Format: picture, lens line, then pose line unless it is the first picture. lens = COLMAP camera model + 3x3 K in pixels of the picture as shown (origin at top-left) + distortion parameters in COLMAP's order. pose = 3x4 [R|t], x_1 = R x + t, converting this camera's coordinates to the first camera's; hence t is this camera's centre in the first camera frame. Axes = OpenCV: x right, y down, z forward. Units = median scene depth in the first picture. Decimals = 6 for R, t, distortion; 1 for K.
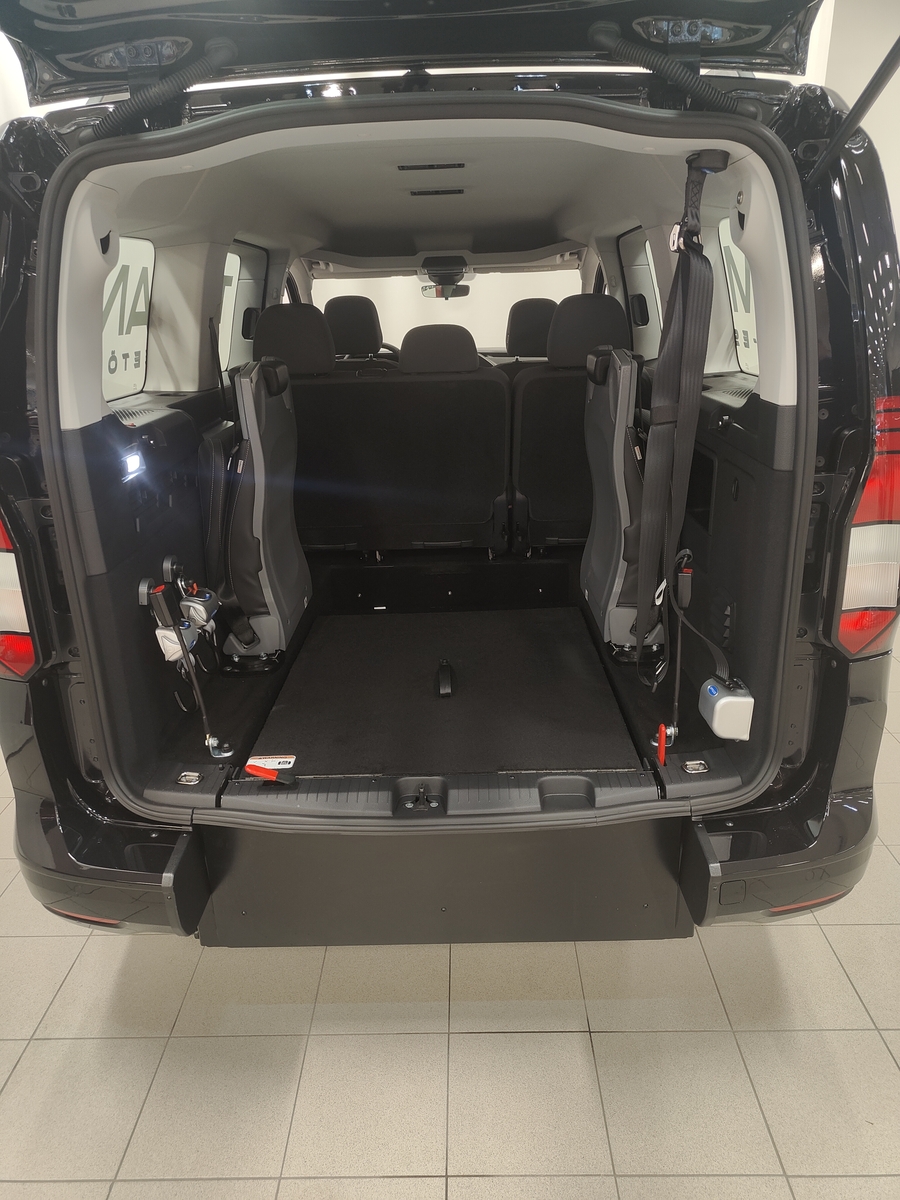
lens RADIAL K [[841.2, 0, 448.4], [0, 841.2, 586.9], [0, 0, 1]] dist [0.017783, 0.002403]
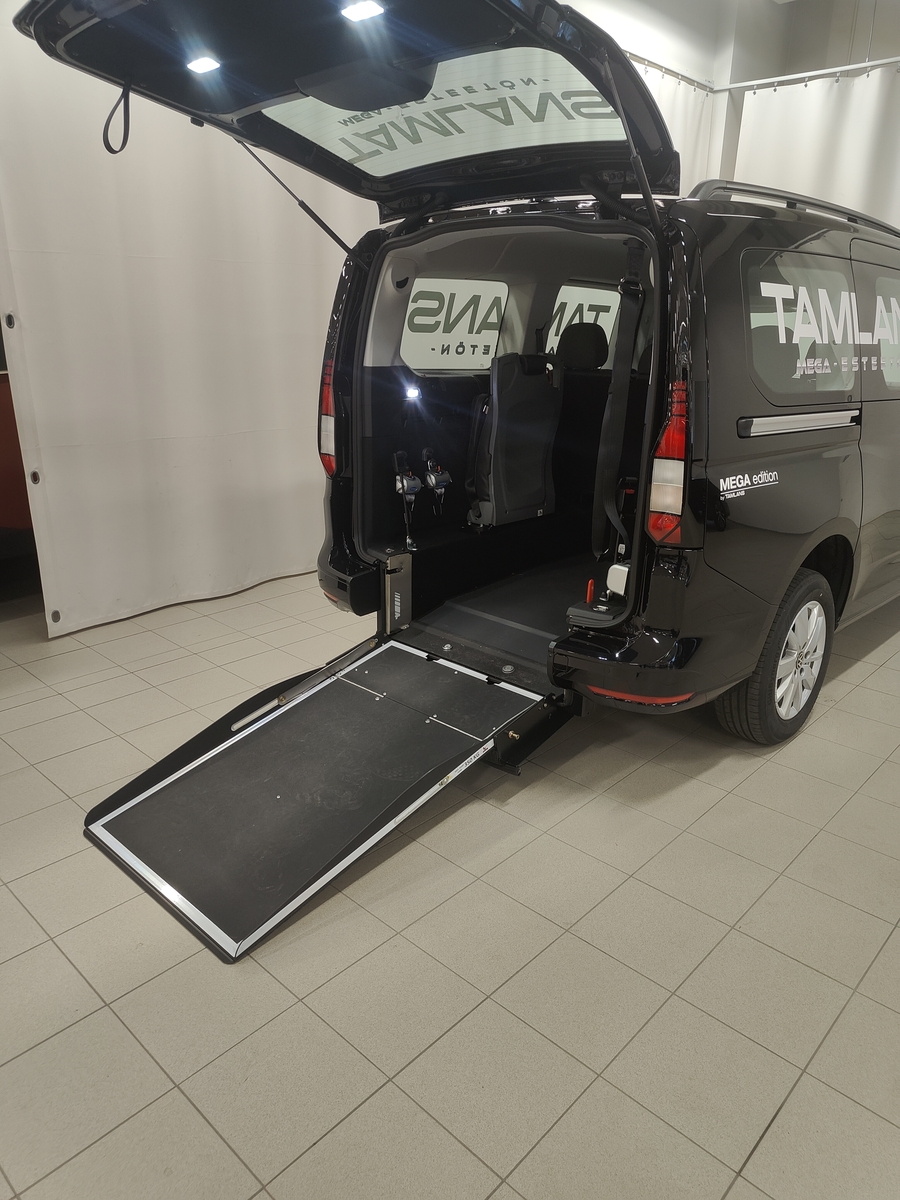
lens RADIAL K [[837.4, 0, 460.0], [0, 837.4, 606.2], [0, 0, 1]] dist [0.005958, 0.006475]
pose [[0.739949, 0.256395, -0.621882, 1.078112], [-0.265933, 0.960694, 0.079662, 0.150602], [0.617863, 0.106433, 0.779049, -0.418663]]
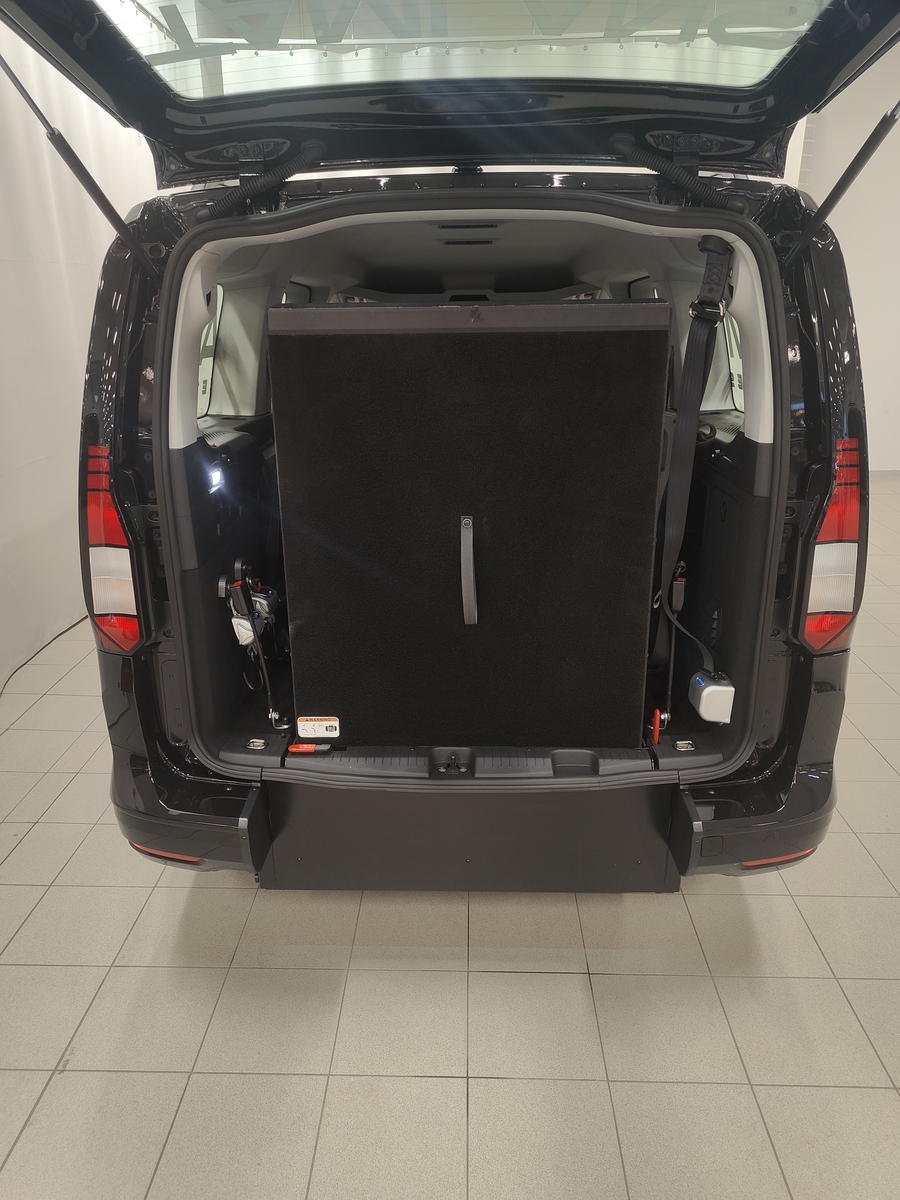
lens RADIAL K [[839.7, 0, 443.3], [0, 839.7, 602.5], [0, 0, 1]] dist [0.017195, 0.000285]
pose [[0.999632, 0.025204, -0.010008, -0.037618], [-0.025270, 0.999659, -0.006537, 0.028575], [0.009839, 0.006788, 0.999929, -0.182052]]
